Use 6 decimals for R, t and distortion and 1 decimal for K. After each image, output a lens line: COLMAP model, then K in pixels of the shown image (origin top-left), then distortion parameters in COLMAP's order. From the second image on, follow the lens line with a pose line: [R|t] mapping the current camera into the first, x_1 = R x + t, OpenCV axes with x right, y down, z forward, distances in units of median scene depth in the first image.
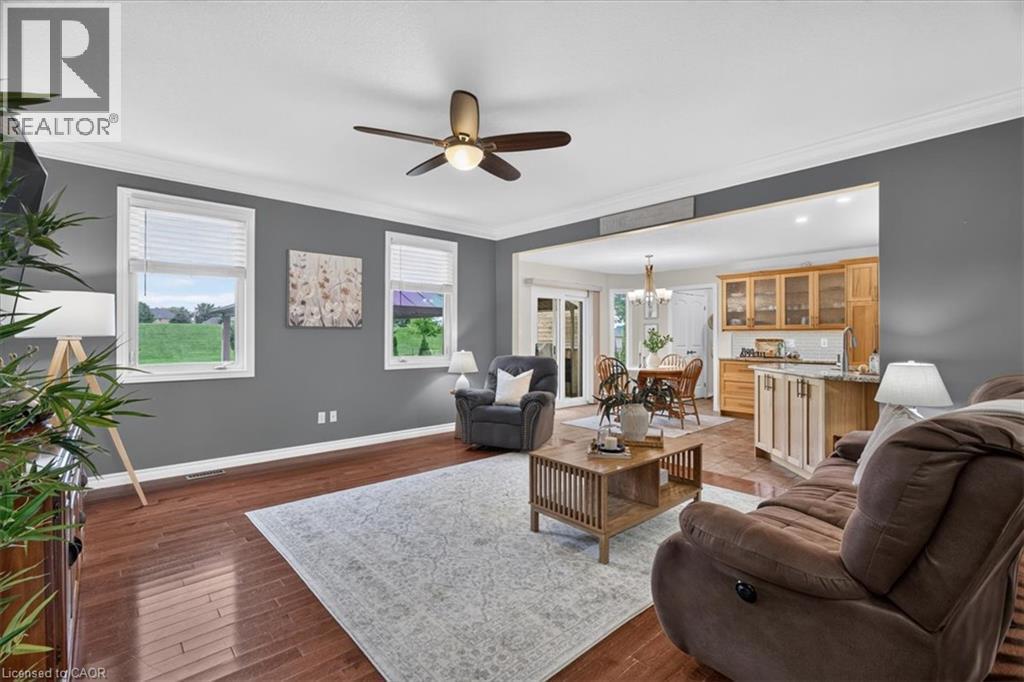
lens RADIAL K [[459.4, 0, 510.1], [0, 459.4, 338.5], [0, 0, 1]] dist [-0.011445, -0.000117]
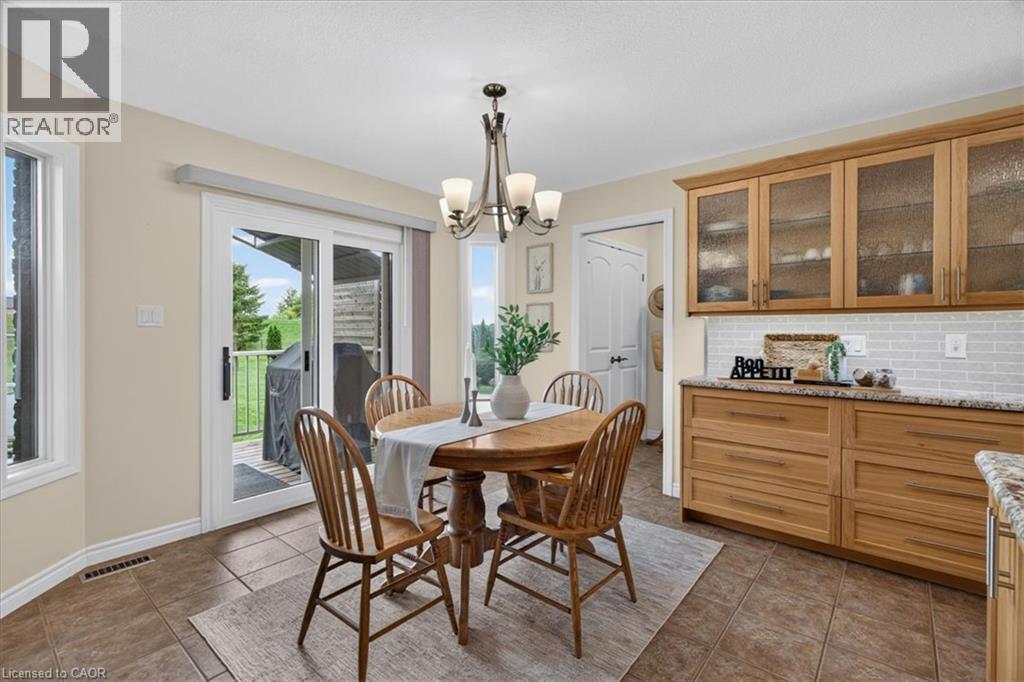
lens RADIAL K [[459.4, 0, 514.7], [0, 459.4, 335.8], [0, 0, 1]] dist [-0.011445, -0.000117]
pose [[0.989538, 0.000813, 0.144273, 0.259358], [-0.001801, 0.999976, 0.006712, -0.000145], [-0.144264, -0.006901, 0.989515, 0.639642]]
